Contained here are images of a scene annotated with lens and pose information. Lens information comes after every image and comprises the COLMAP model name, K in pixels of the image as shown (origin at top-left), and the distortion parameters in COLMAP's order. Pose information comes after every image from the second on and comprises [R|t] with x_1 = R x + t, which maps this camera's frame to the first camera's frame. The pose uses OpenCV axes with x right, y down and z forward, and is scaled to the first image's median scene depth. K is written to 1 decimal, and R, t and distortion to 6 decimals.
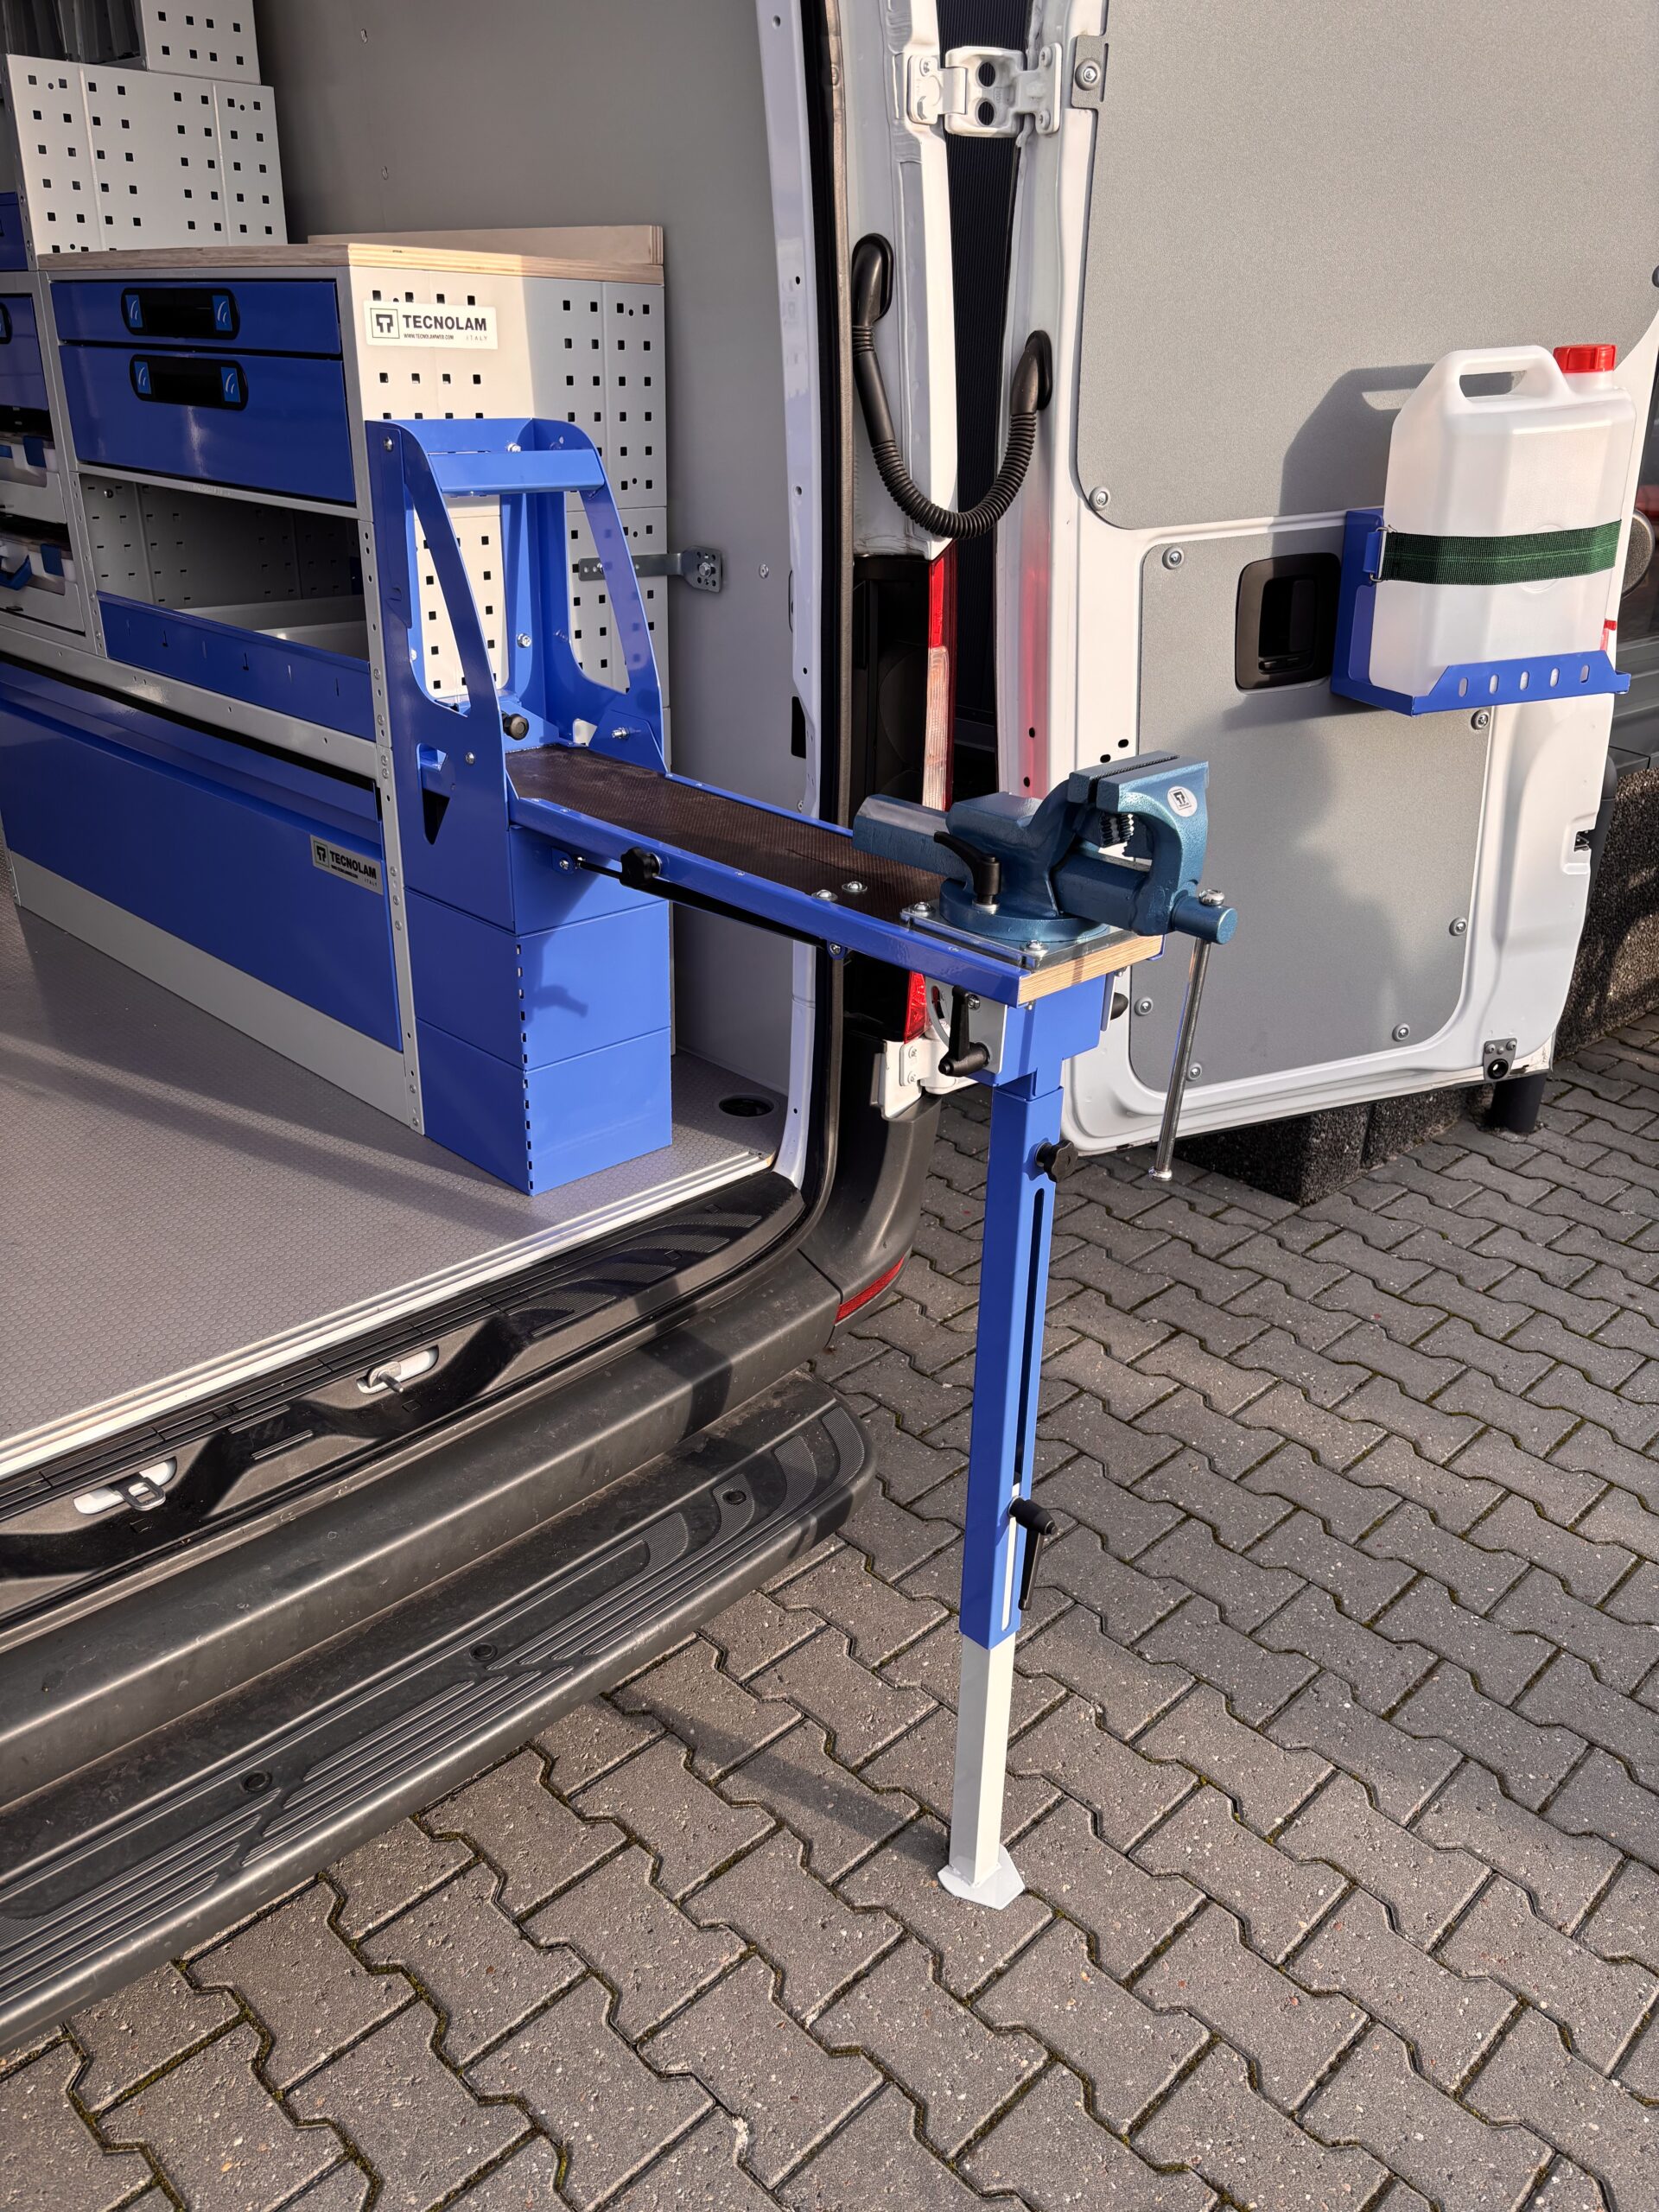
lens RADIAL K [[1684.2, 0, 829.5], [0, 1684.2, 1106.0], [0, 0, 1]] dist [0.086831, -0.103413]
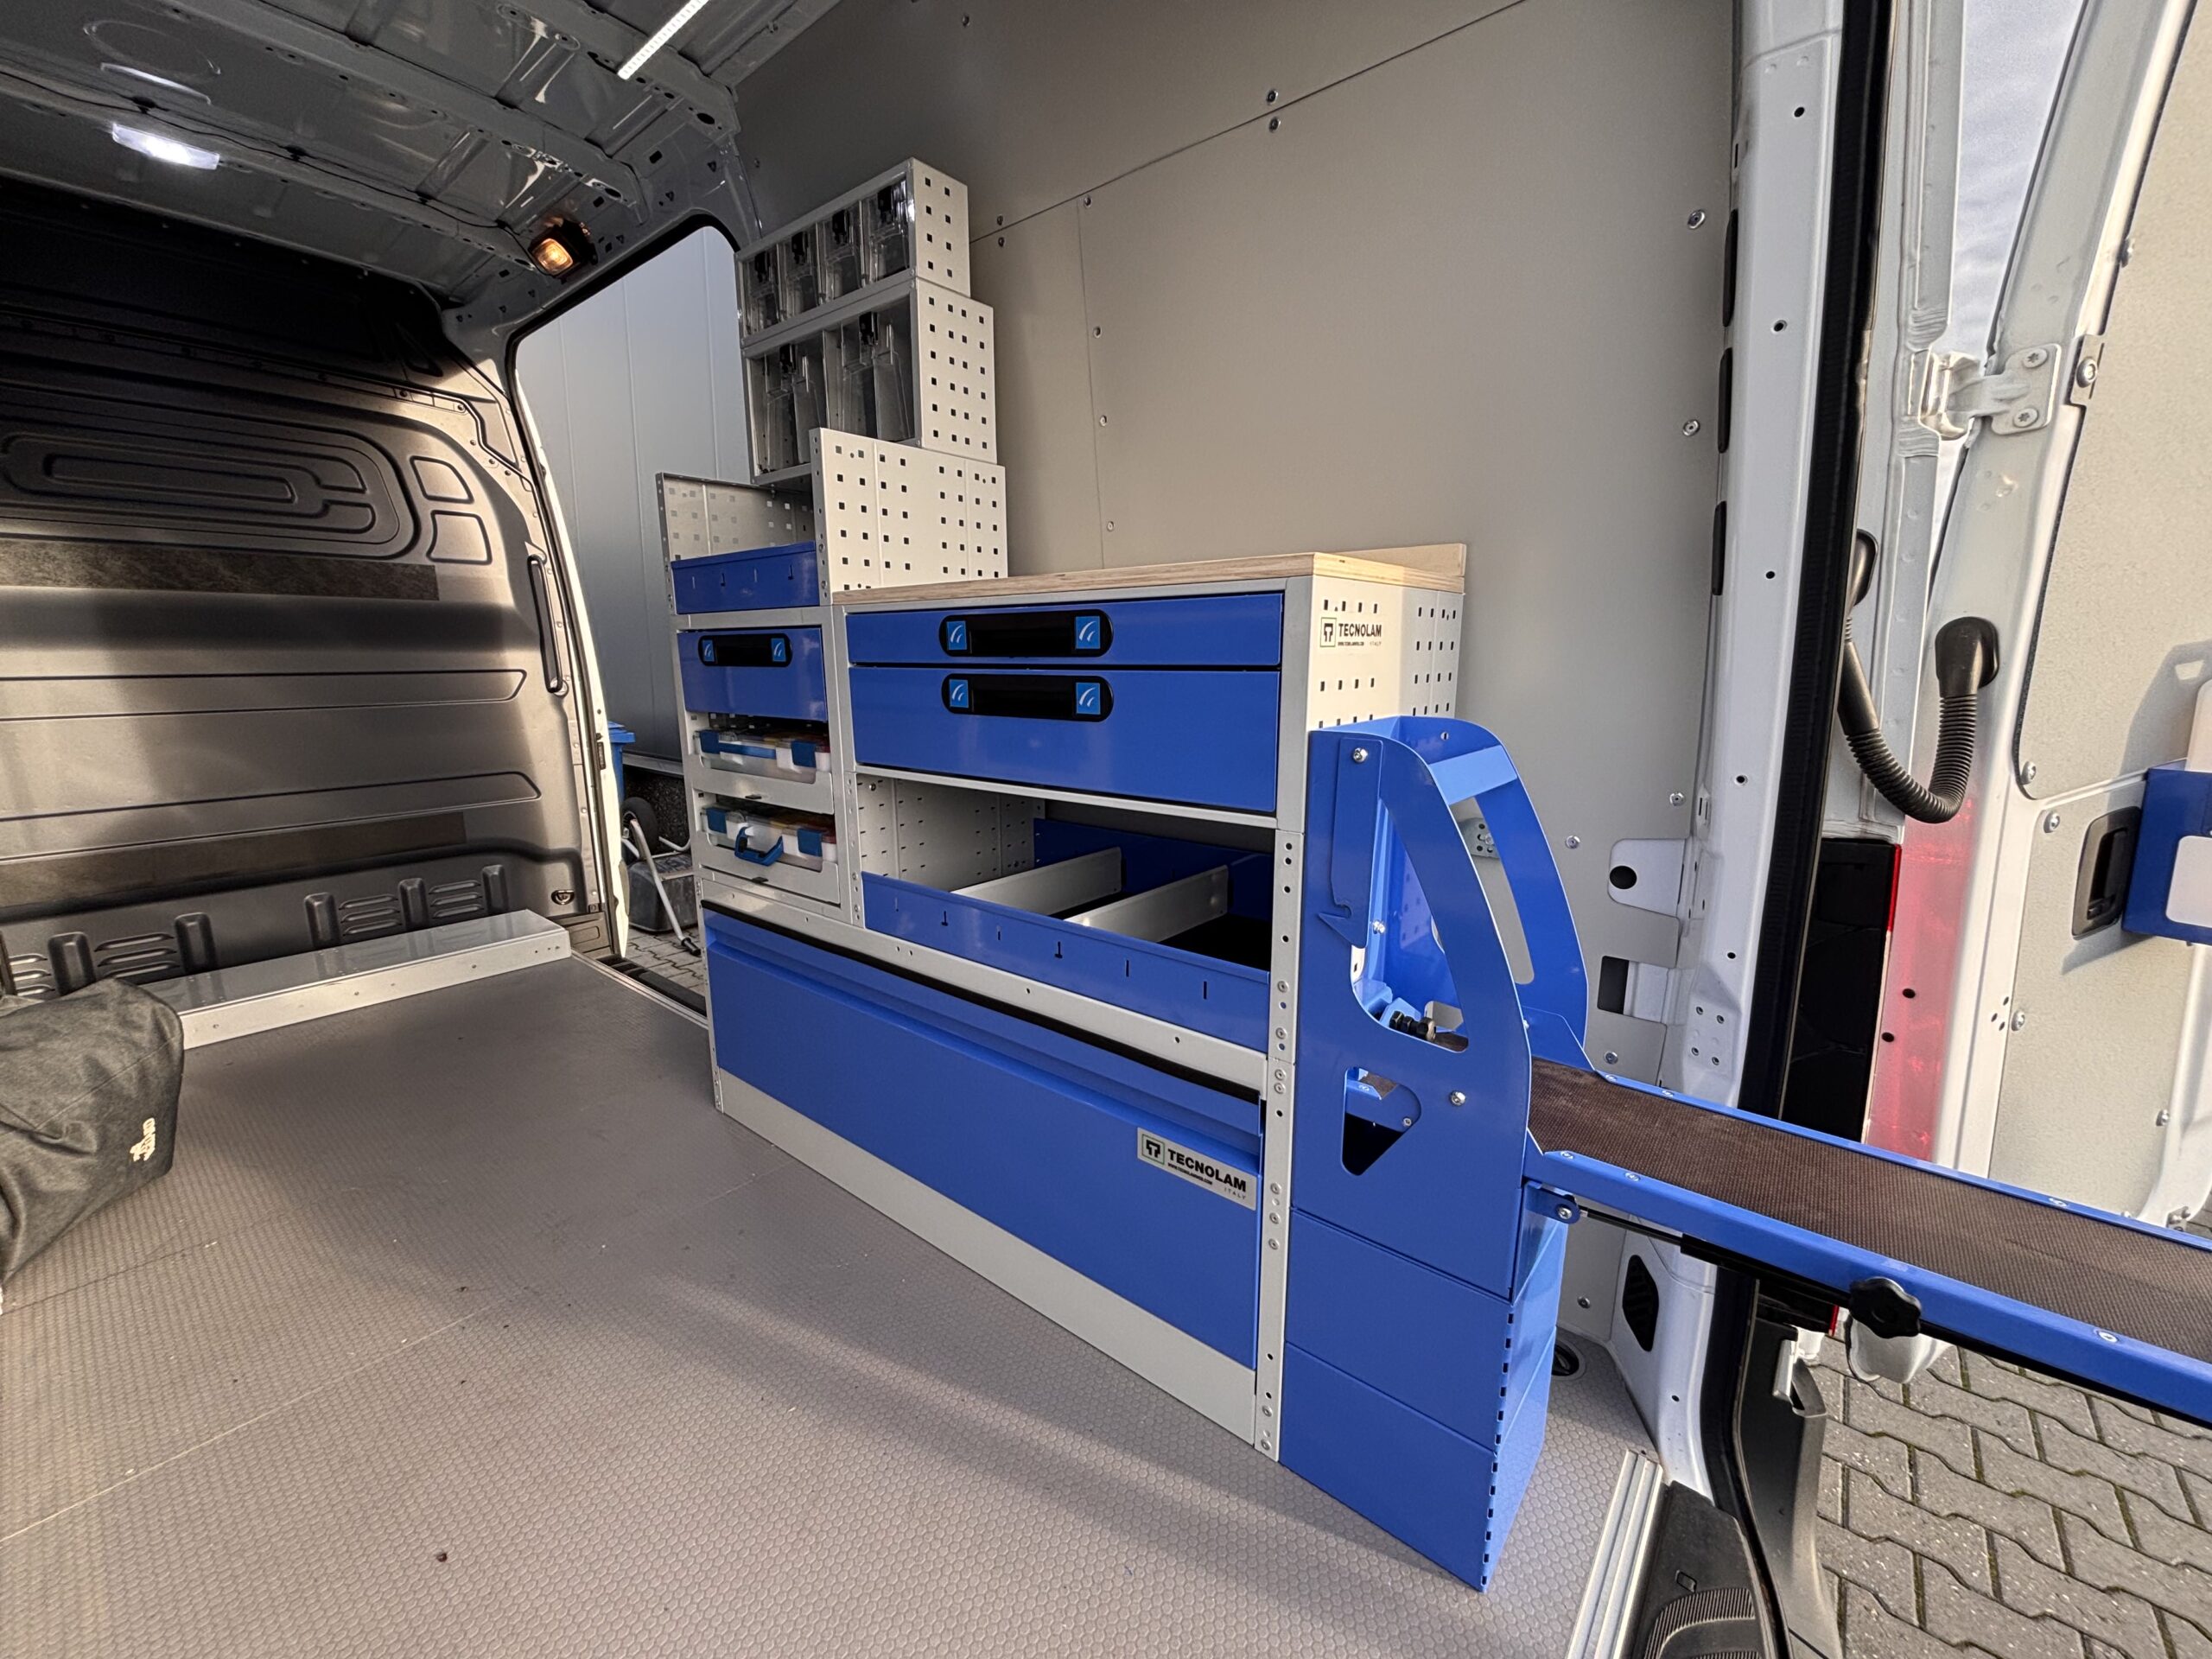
lens RADIAL K [[900.9, 0, 1106.0], [0, 900.9, 829.5], [0, 0, 1]] dist [0.001445, 0.000056]
pose [[0.995209, -0.047939, 0.085212, -0.359652], [0.065602, 0.973647, -0.218423, -0.214352], [-0.072496, 0.222967, 0.972127, 0.469872]]
